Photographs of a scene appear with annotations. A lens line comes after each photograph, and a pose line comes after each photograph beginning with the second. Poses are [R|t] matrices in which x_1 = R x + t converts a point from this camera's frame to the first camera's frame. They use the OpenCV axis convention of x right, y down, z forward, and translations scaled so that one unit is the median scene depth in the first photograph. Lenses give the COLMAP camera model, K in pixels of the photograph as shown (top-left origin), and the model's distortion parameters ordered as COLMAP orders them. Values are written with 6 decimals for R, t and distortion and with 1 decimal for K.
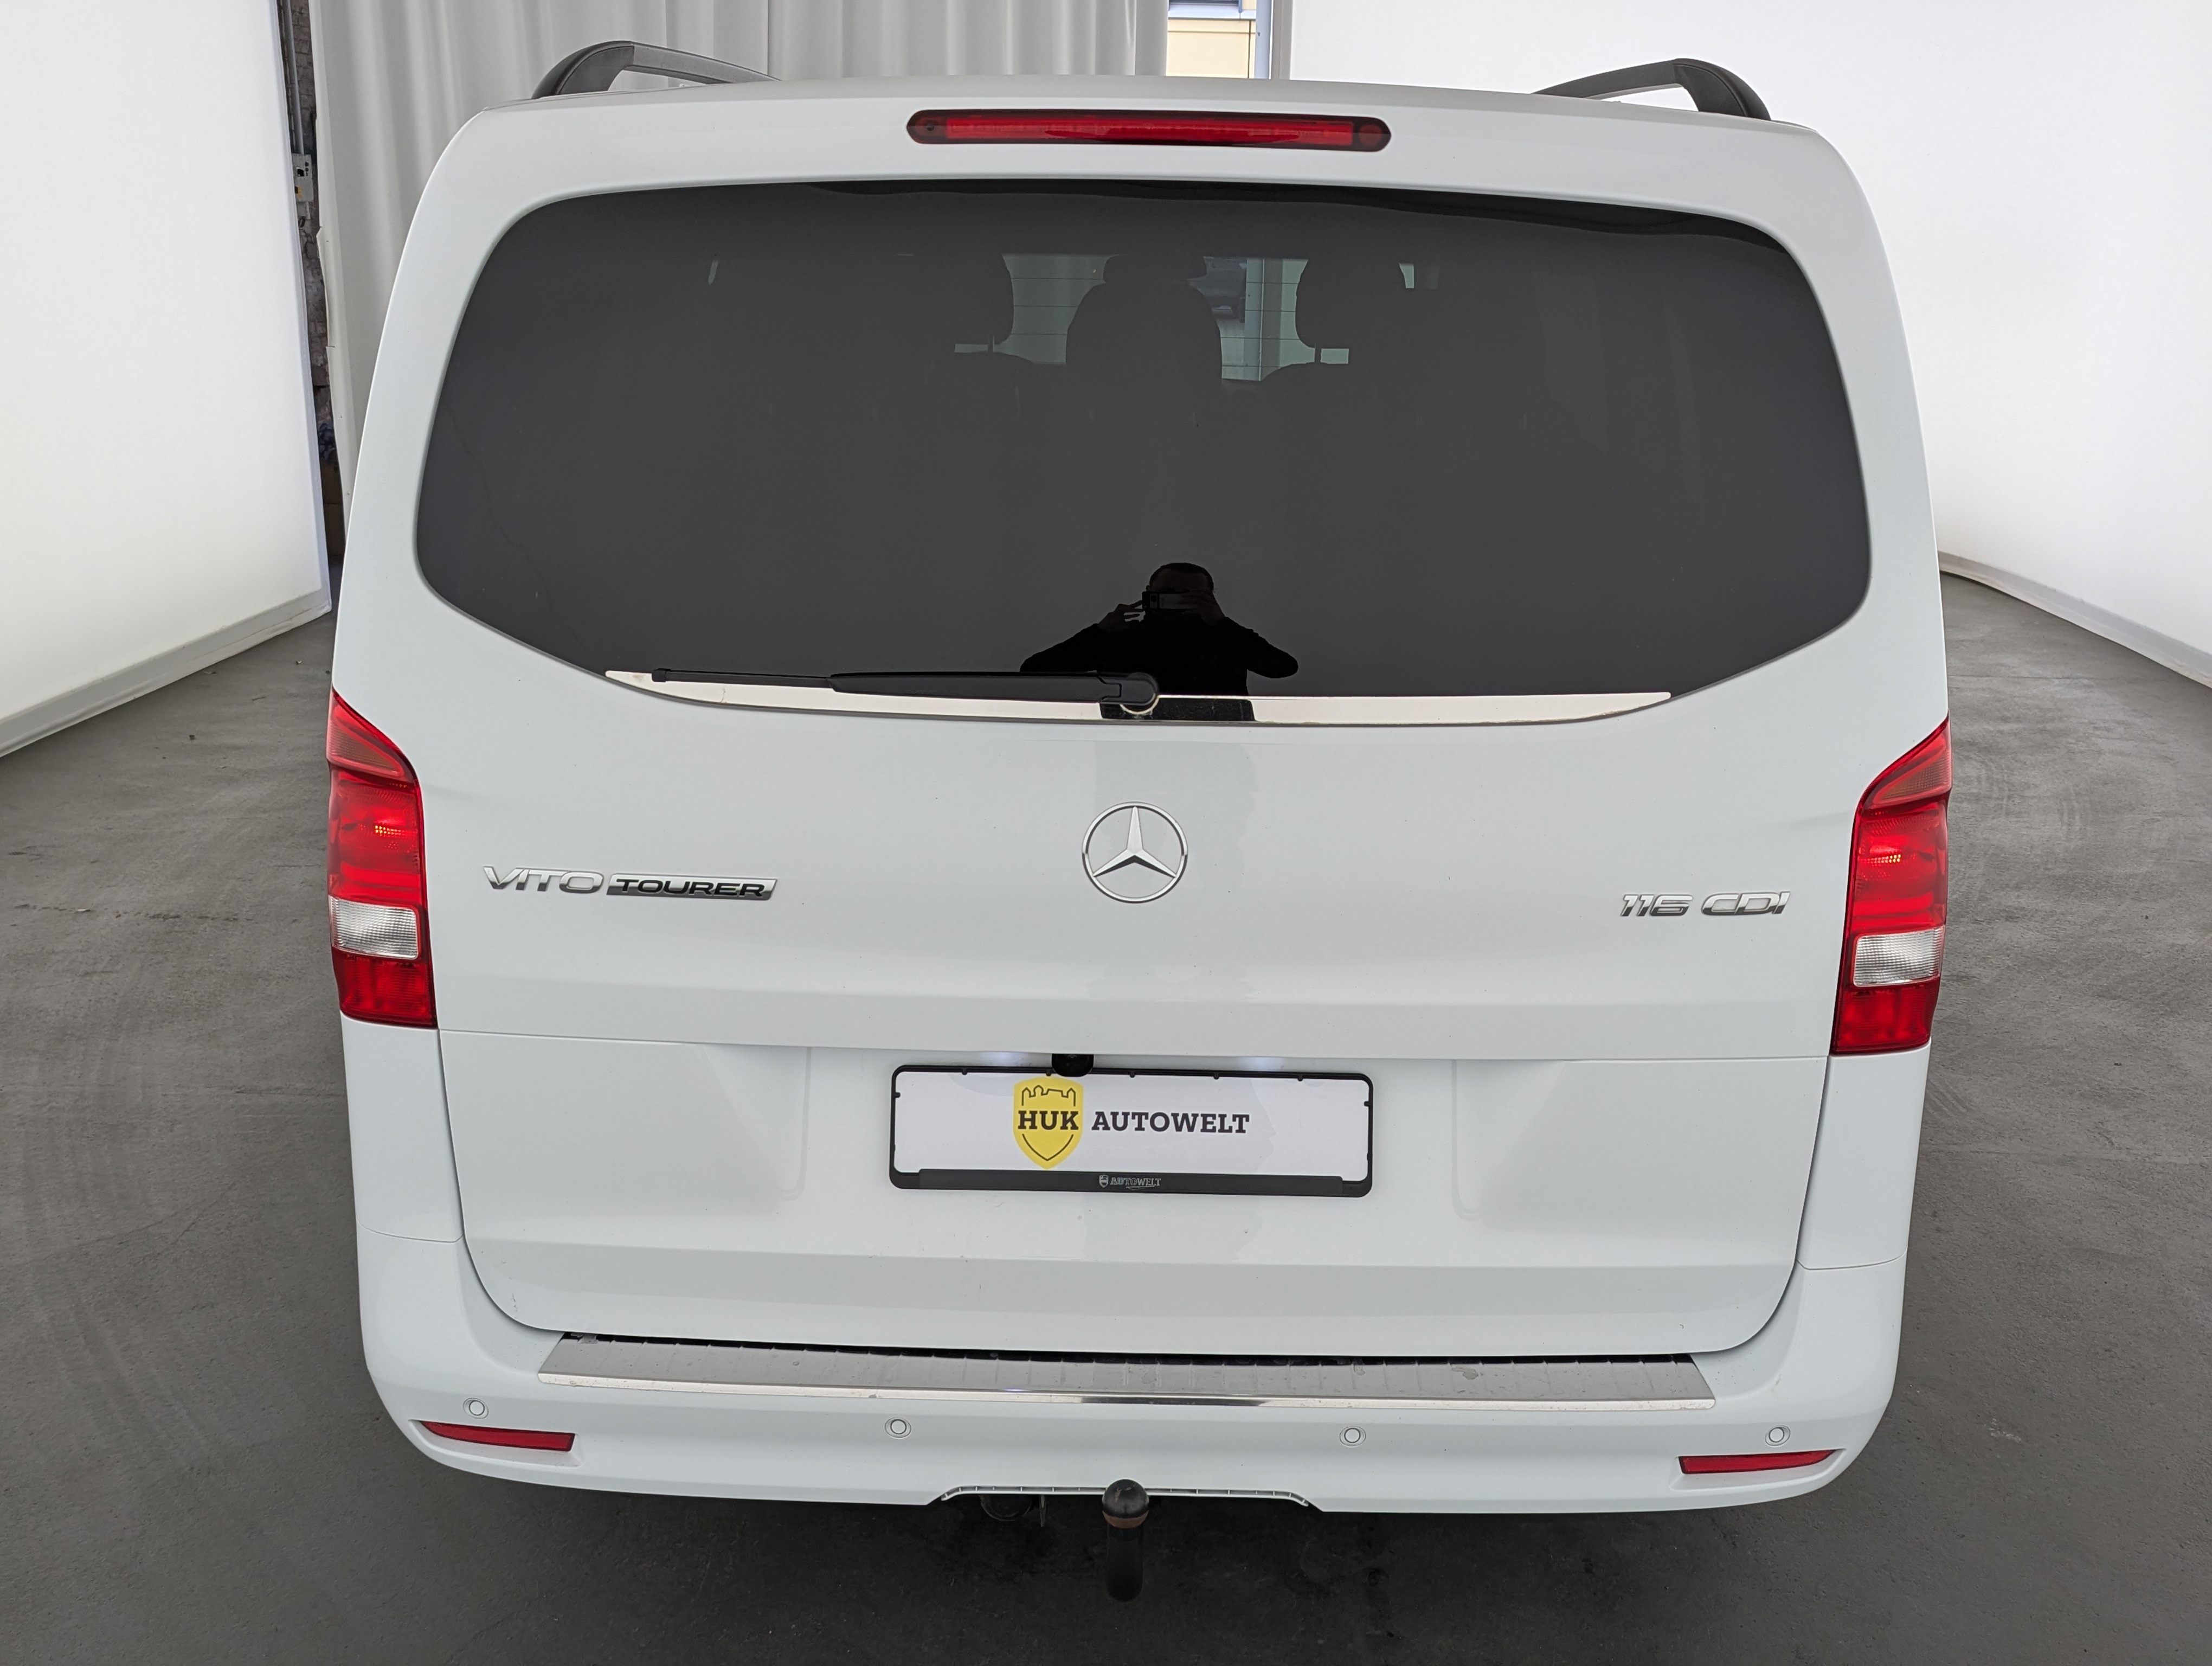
lens RADIAL K [[2027.1, 0, 1122.6], [0, 2027.1, 830.6], [0, 0, 1]] dist [0.015098, 0.000000]
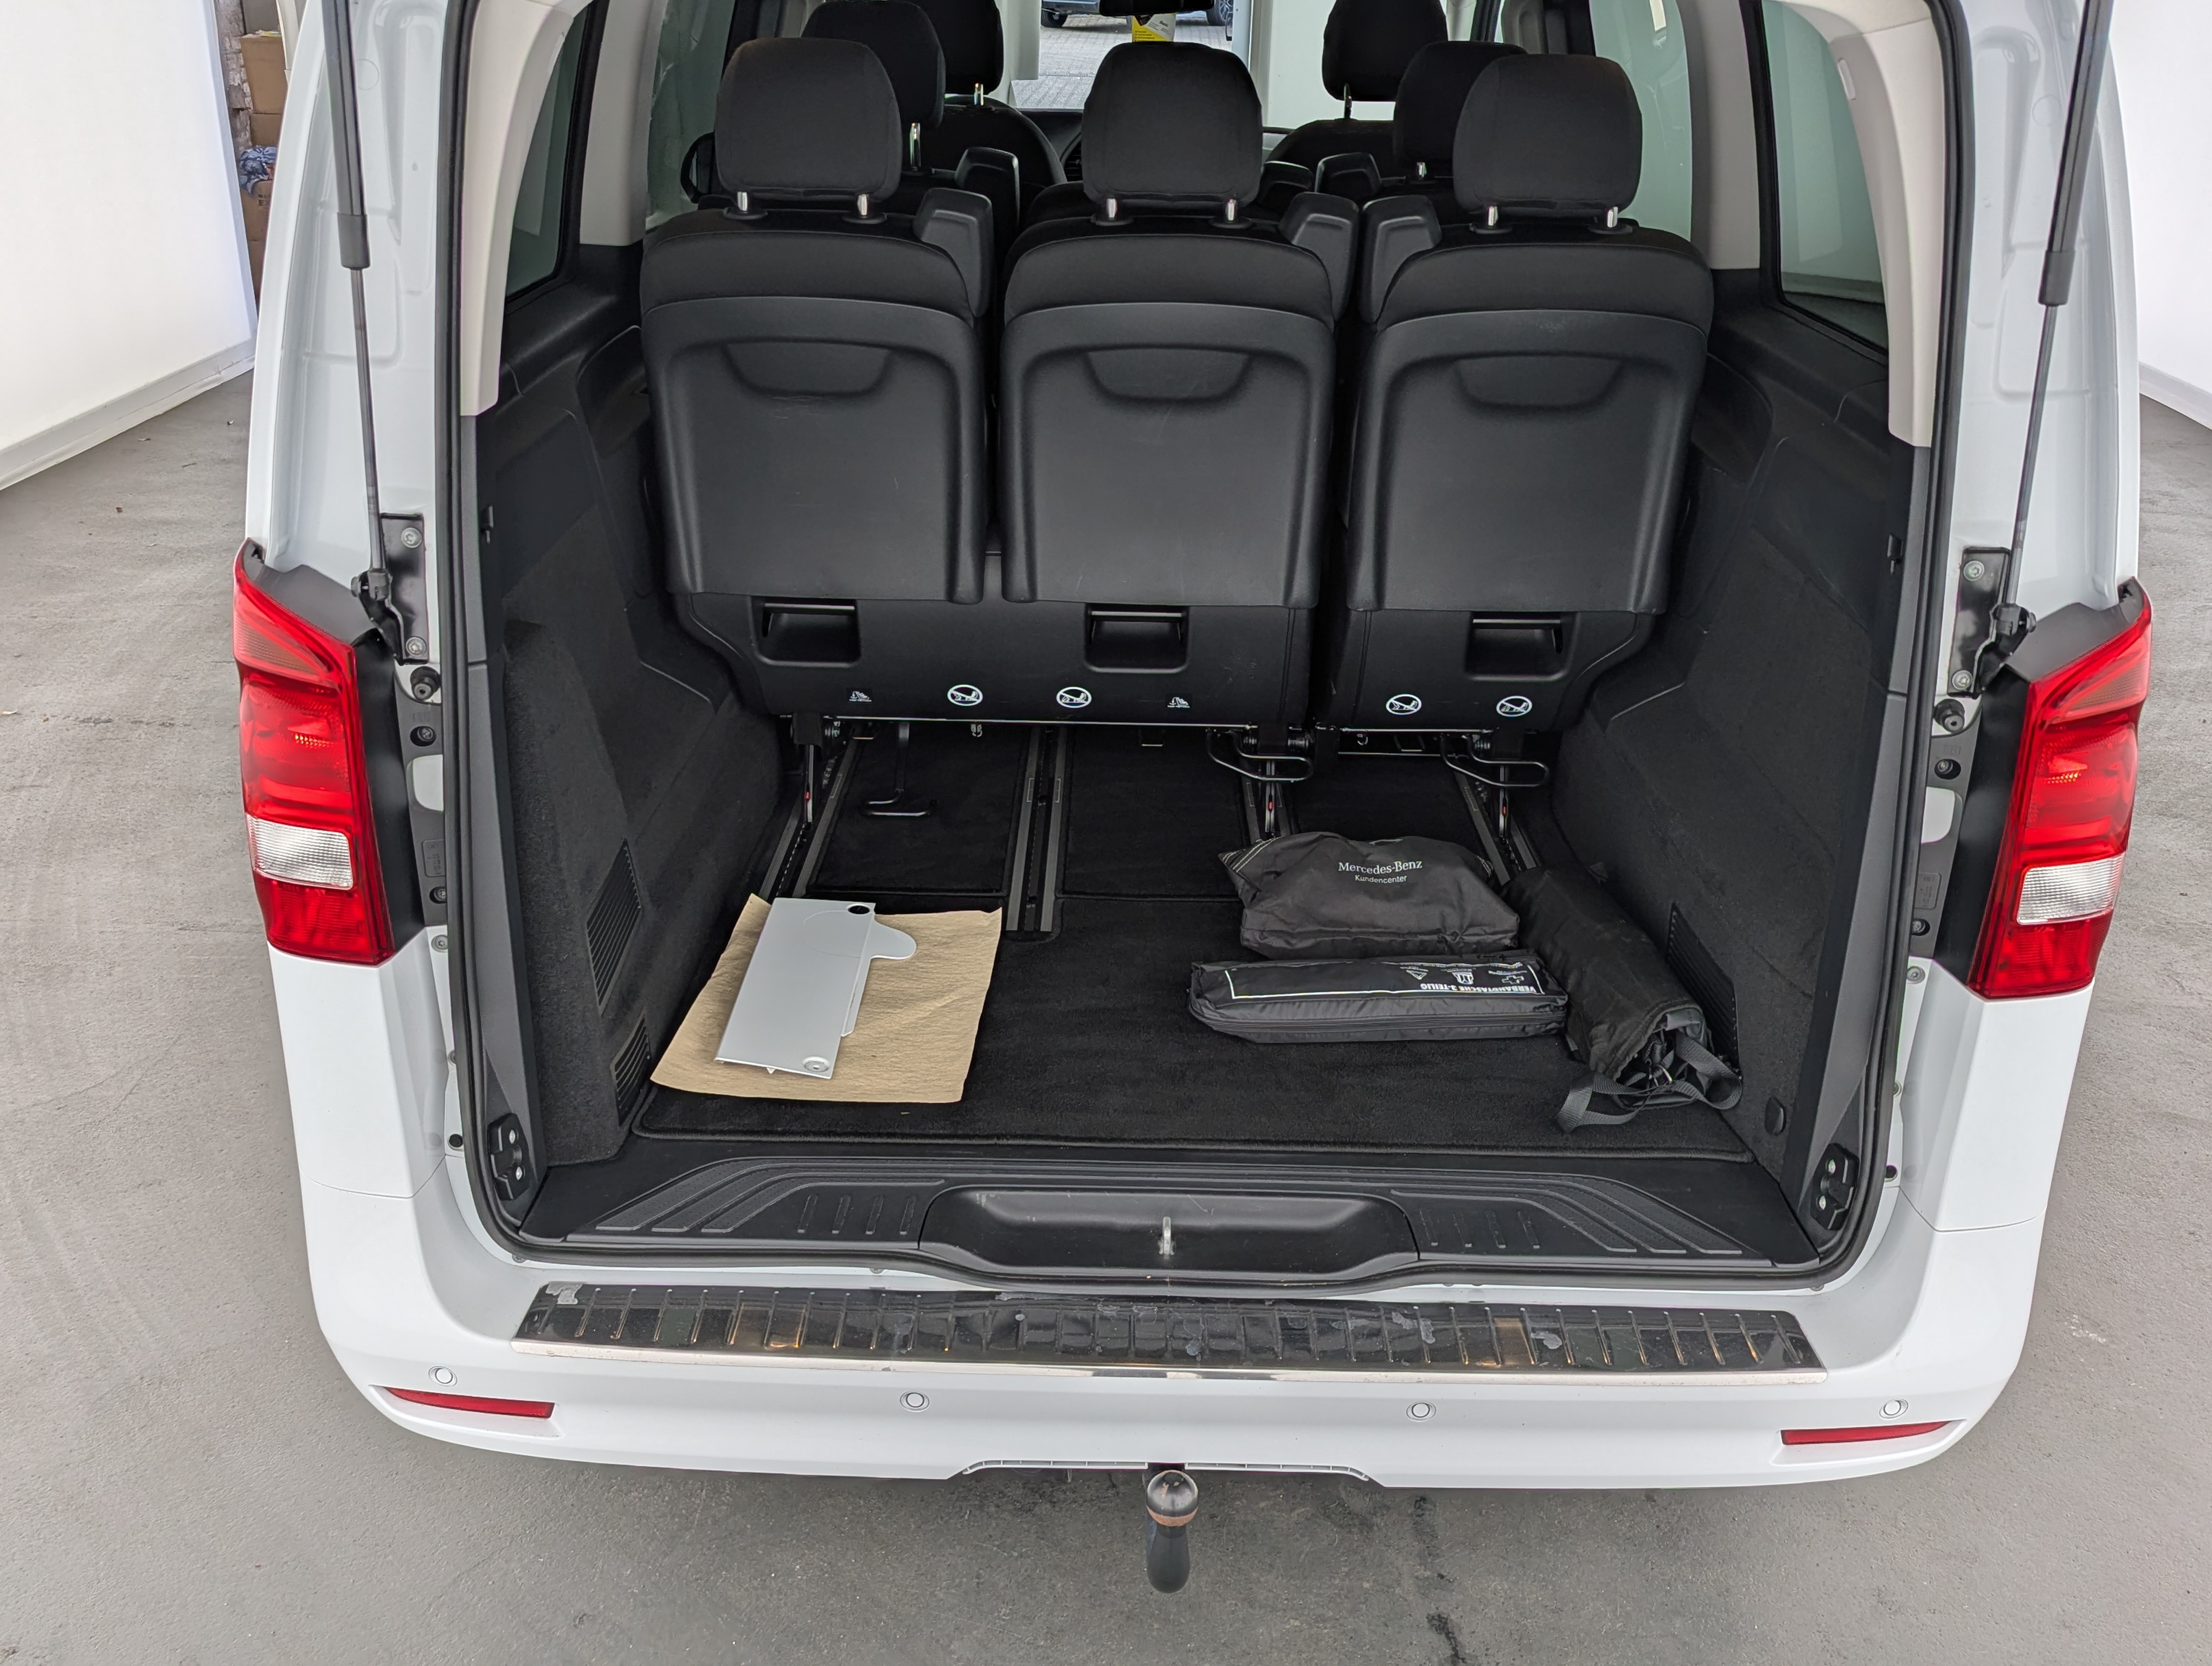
lens RADIAL K [[2027.1, 0, 1102.6], [0, 2027.1, 823.1], [0, 0, 1]] dist [0.015098, 0.000000]
pose [[0.999972, 0.000189, 0.007540, -0.028495], [-0.001170, 0.991472, 0.130317, -0.063239], [-0.007451, -0.130322, 0.991444, 0.118001]]
